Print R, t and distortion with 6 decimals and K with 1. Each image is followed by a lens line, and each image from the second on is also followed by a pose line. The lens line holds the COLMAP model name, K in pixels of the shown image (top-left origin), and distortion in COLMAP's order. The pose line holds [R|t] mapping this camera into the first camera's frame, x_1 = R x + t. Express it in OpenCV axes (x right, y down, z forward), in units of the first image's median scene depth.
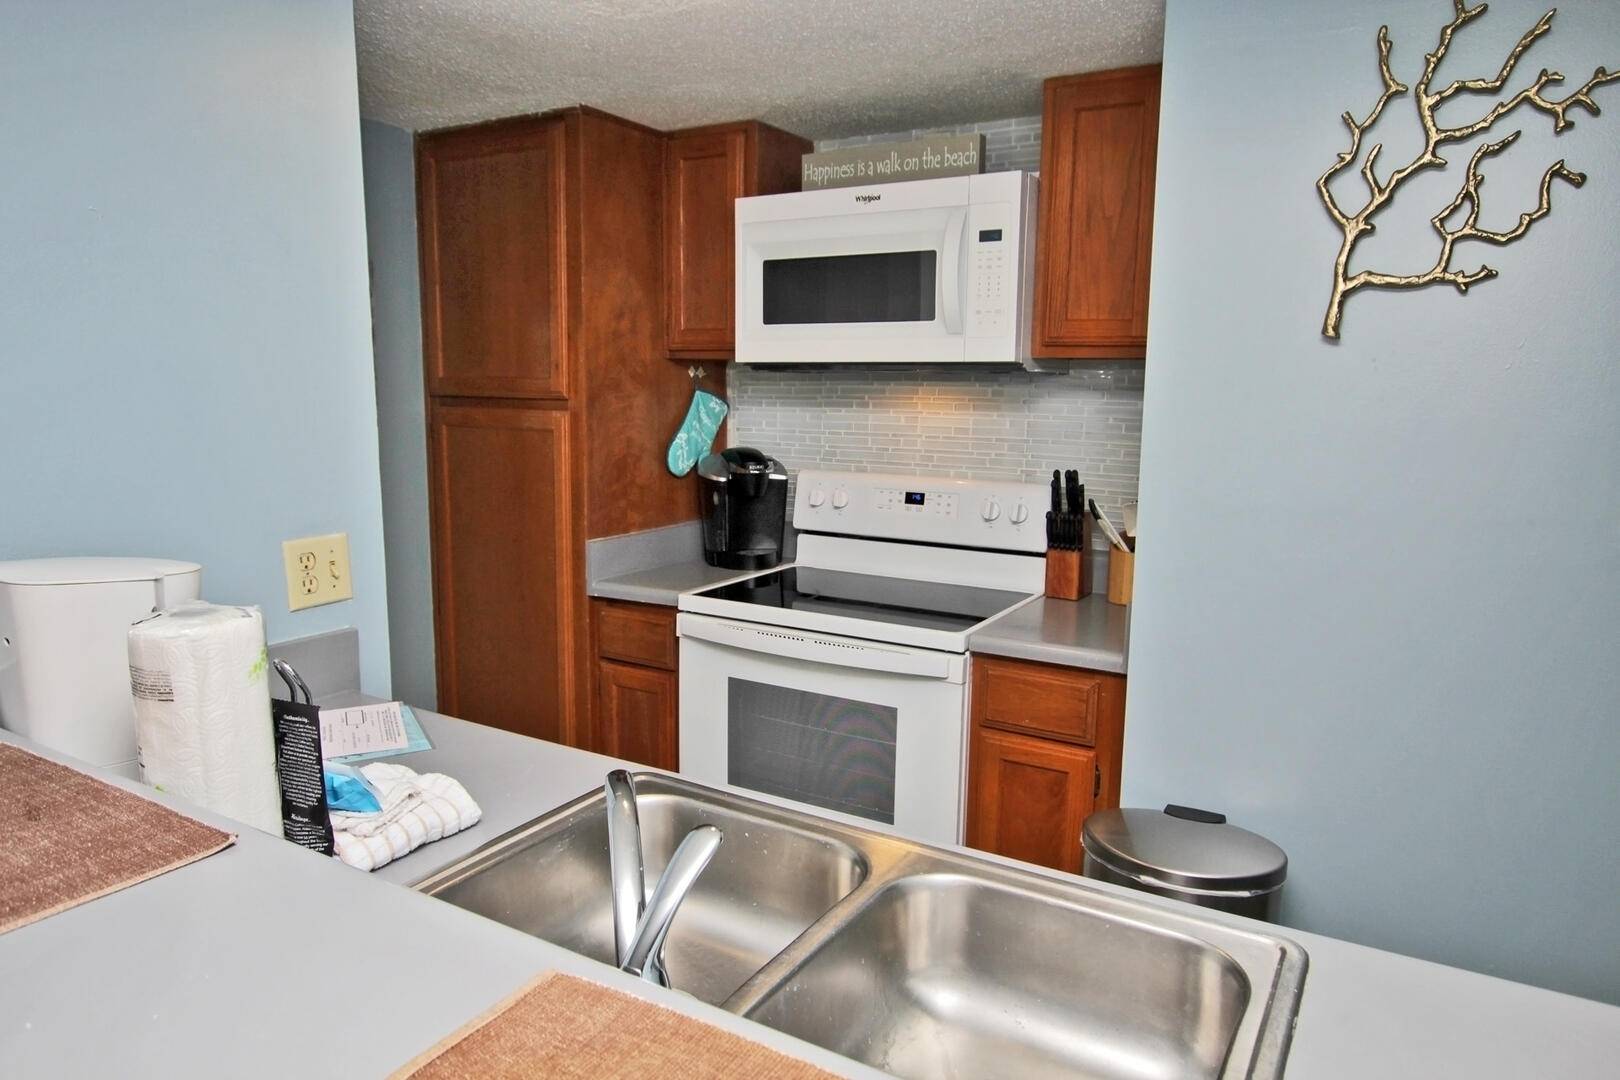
lens RADIAL K [[1052.2, 0, 810.0], [0, 1052.2, 540.0], [0, 0, 1]] dist [-0.000935, -0.000736]
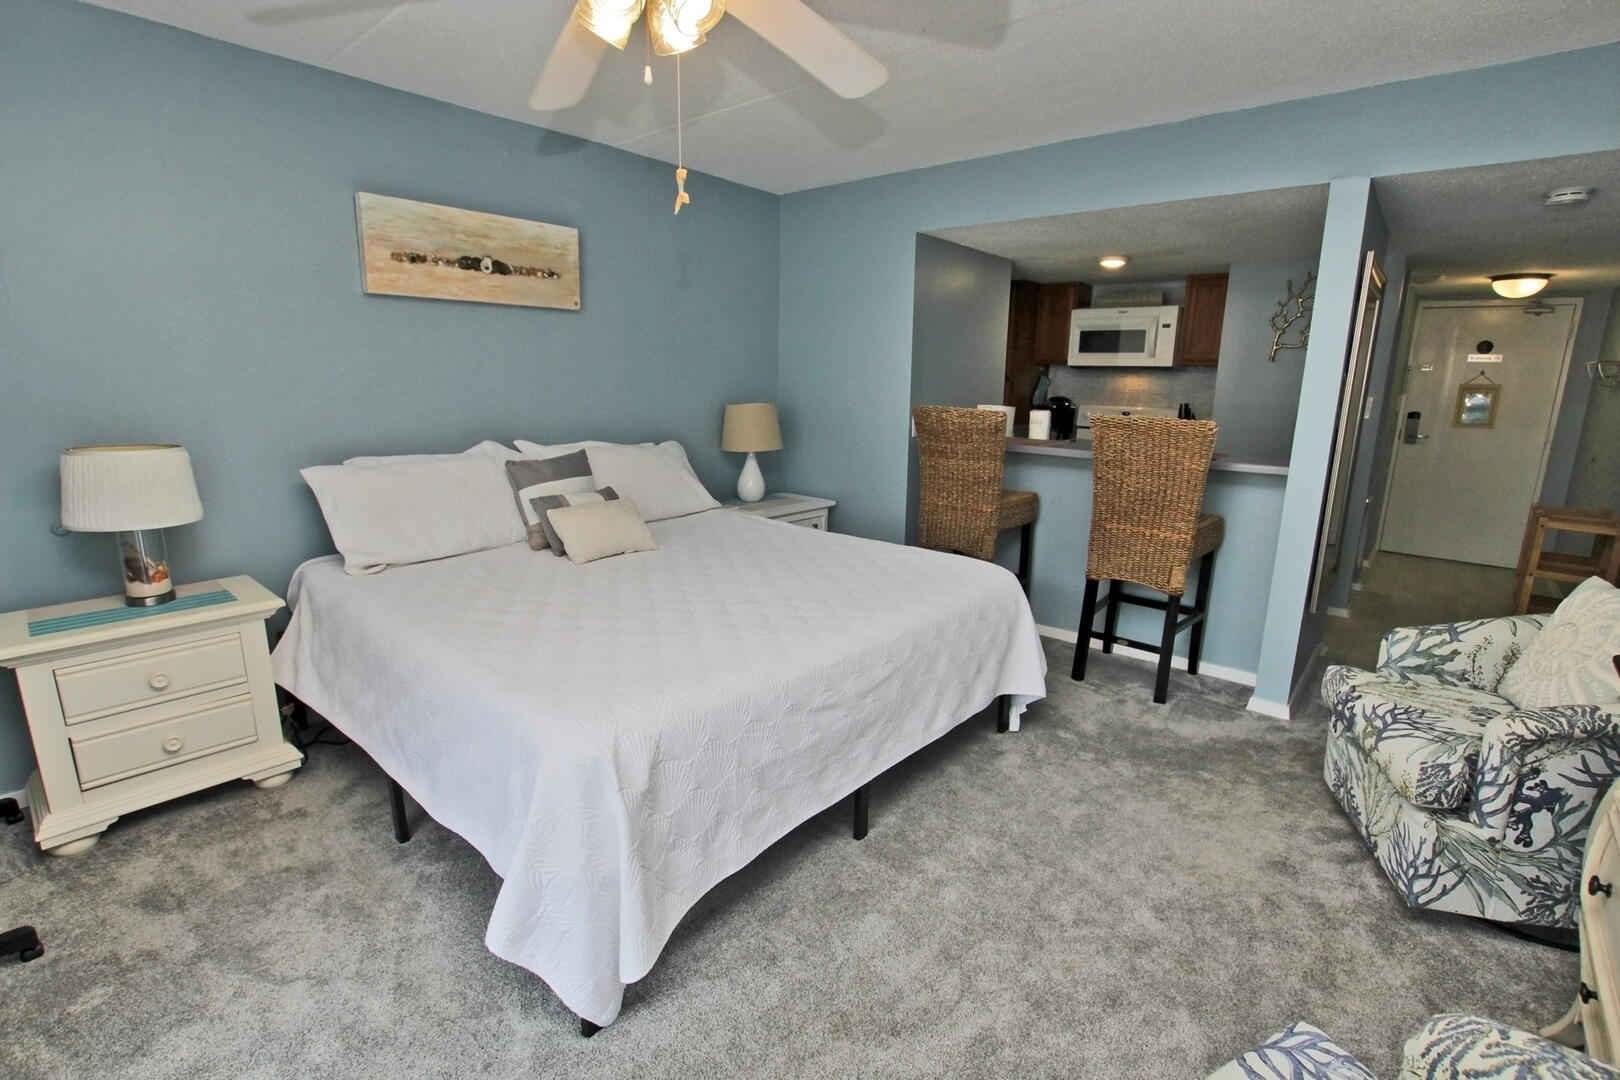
lens RADIAL K [[748.4, 0, 804.7], [0, 748.4, 536.6], [0, 0, 1]] dist [-0.022312, 0.000135]
pose [[0.986500, 0.041524, -0.158412, -0.446546], [-0.032596, 0.997752, 0.058546, 0.211966], [0.160487, -0.052592, 0.985636, -1.207790]]
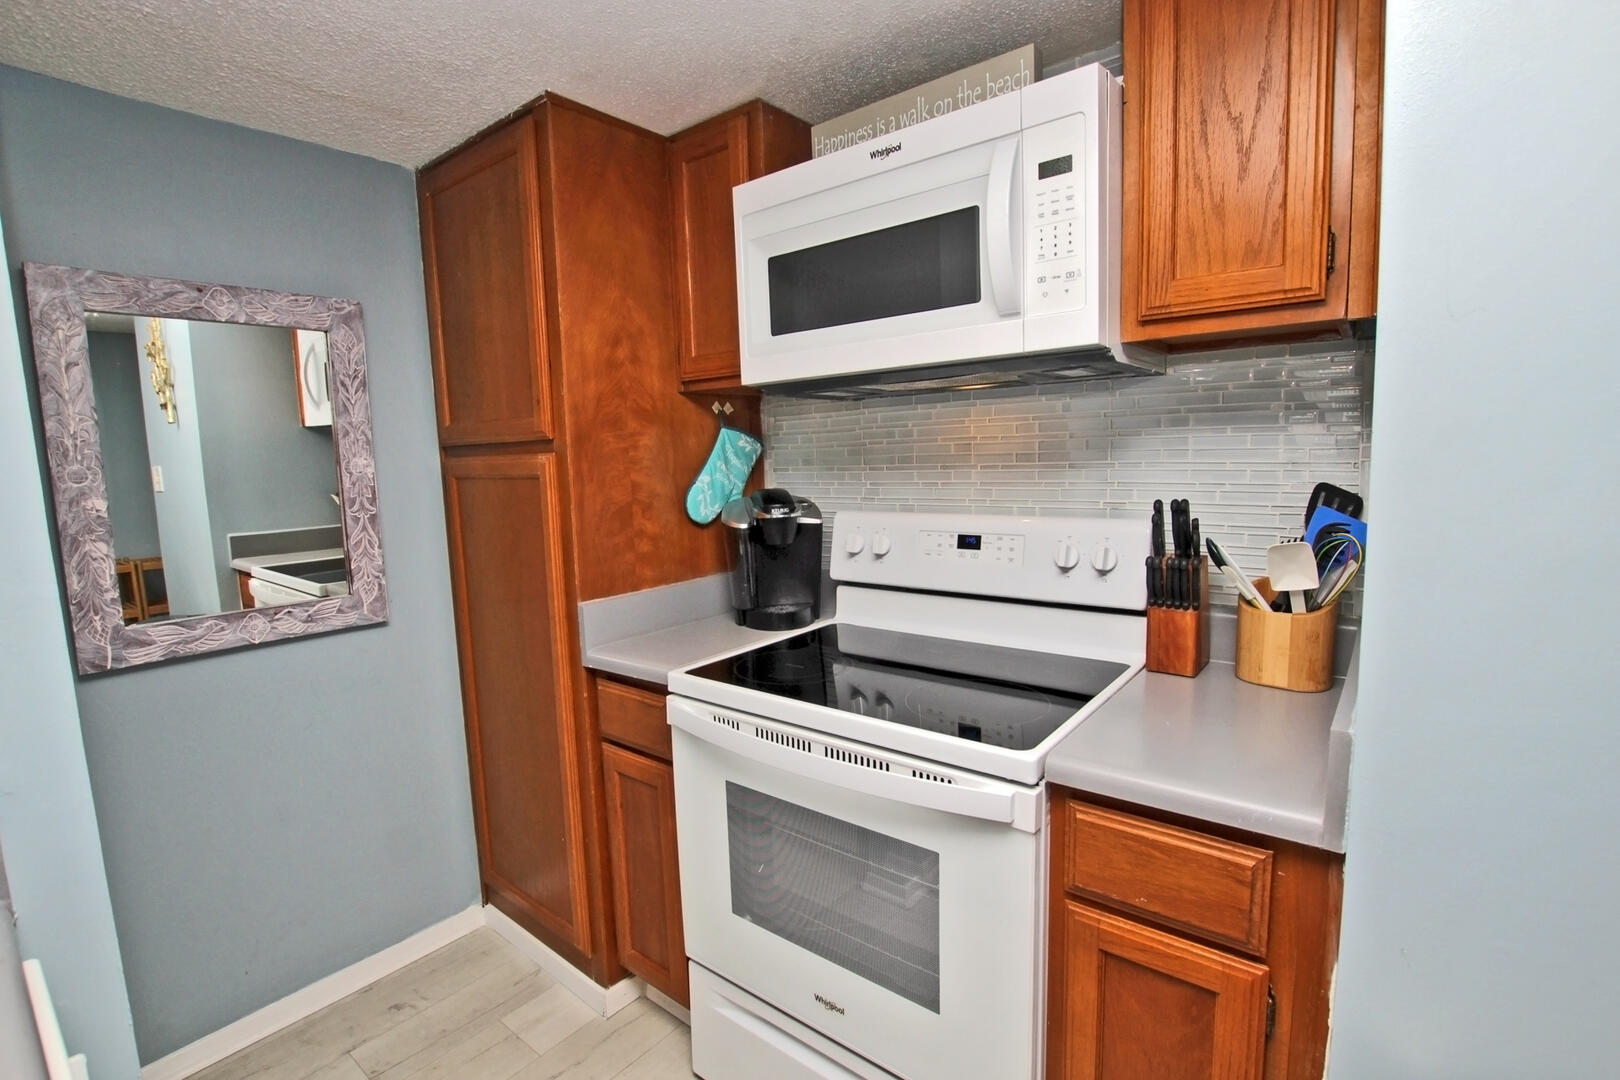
lens RADIAL K [[767.5, 0, 803.5], [0, 767.5, 543.4], [0, 0, 1]] dist [-0.025605, -0.000747]
pose [[0.988138, -0.029141, -0.150776, 0.064433], [0.024932, 0.999247, -0.029732, -0.024927], [0.151529, 0.025620, 0.988121, 0.411937]]
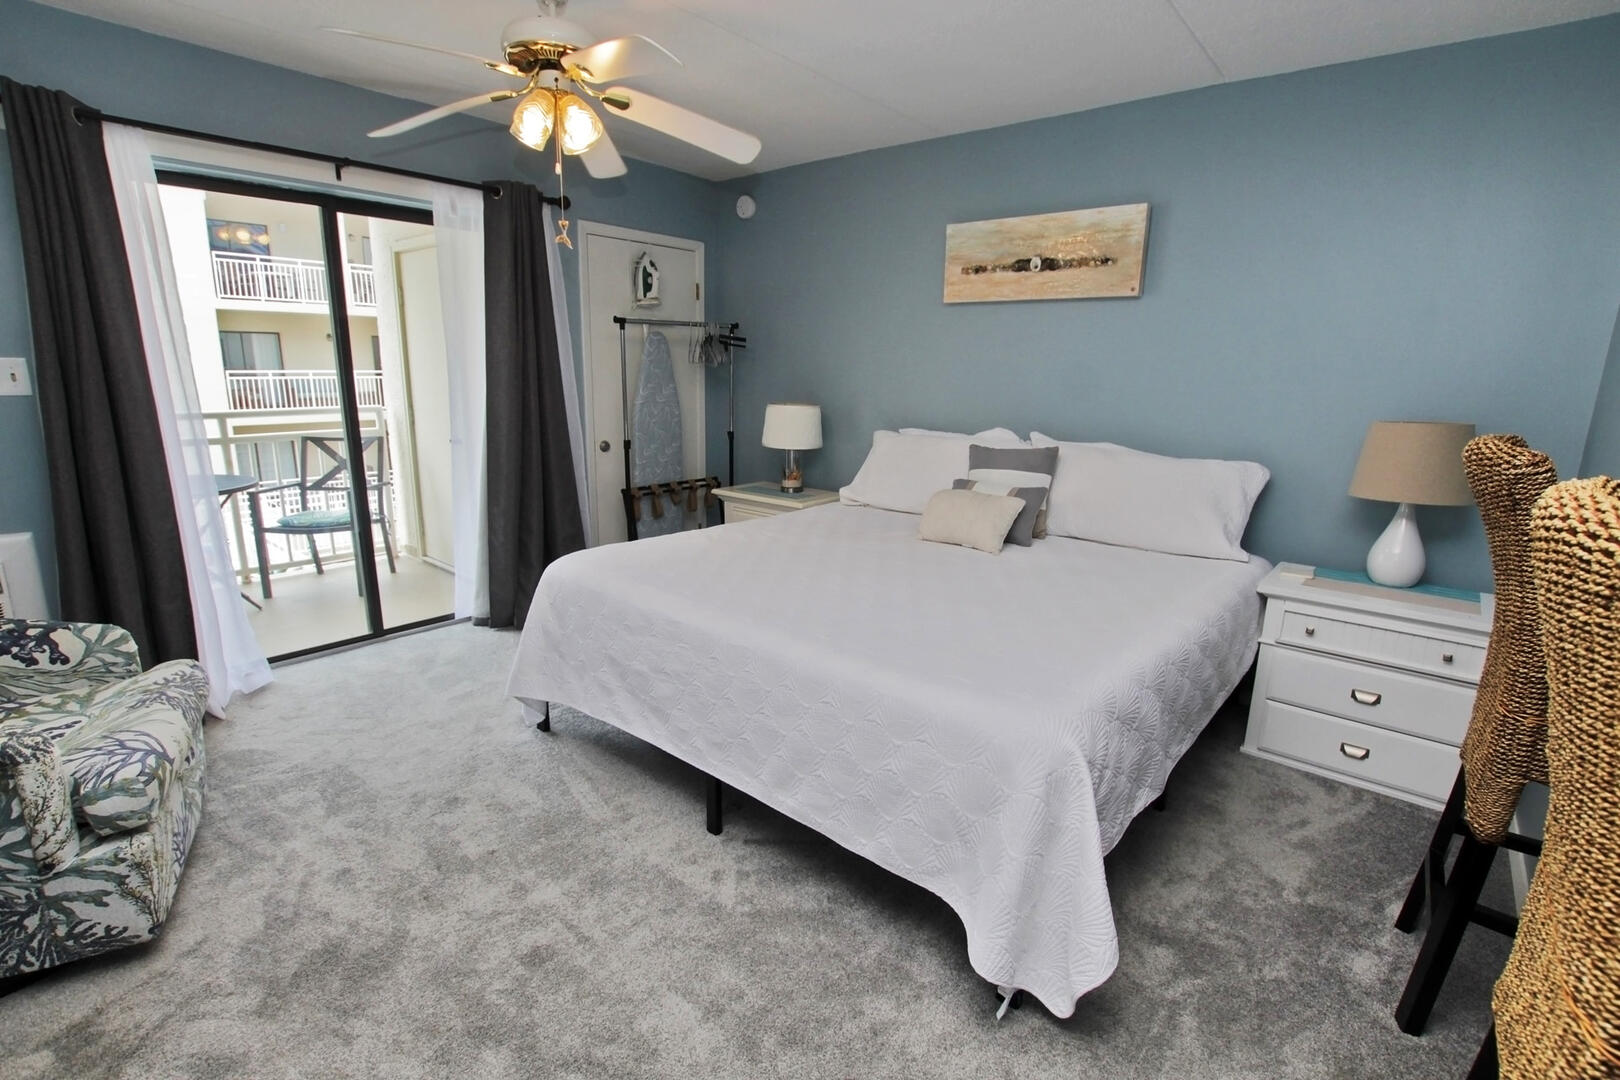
lens RADIAL K [[767.5, 0, 803.5], [0, 767.5, 543.4], [0, 0, 1]] dist [-0.025605, -0.000747]
pose [[-0.155057, 0.208595, -0.965632, 0.224606], [-0.172818, 0.956654, 0.234406, 0.087442], [0.972672, 0.203225, -0.112287, -0.274718]]
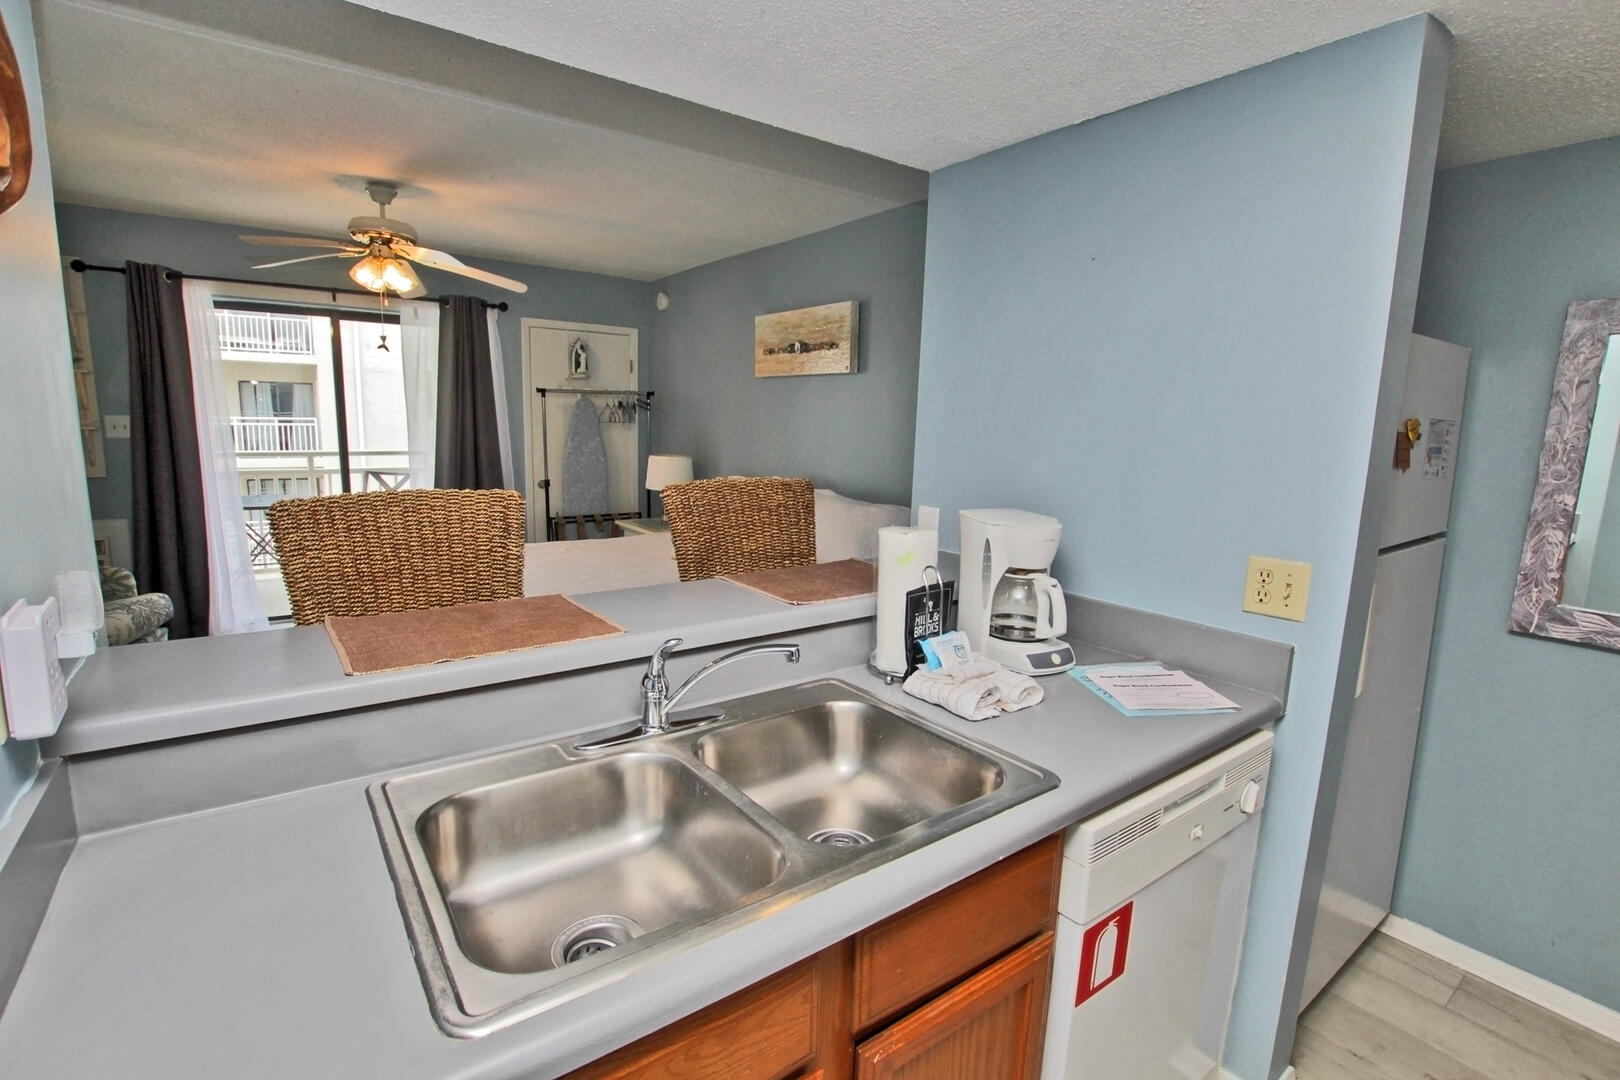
lens RADIAL K [[748.4, 0, 804.7], [0, 748.4, 536.6], [0, 0, 1]] dist [-0.022312, 0.000135]
pose [[-0.386315, 0.127740, -0.913479, 0.311585], [-0.171786, 0.963071, 0.207325, -0.068479], [0.906229, 0.237015, -0.350105, 0.500347]]
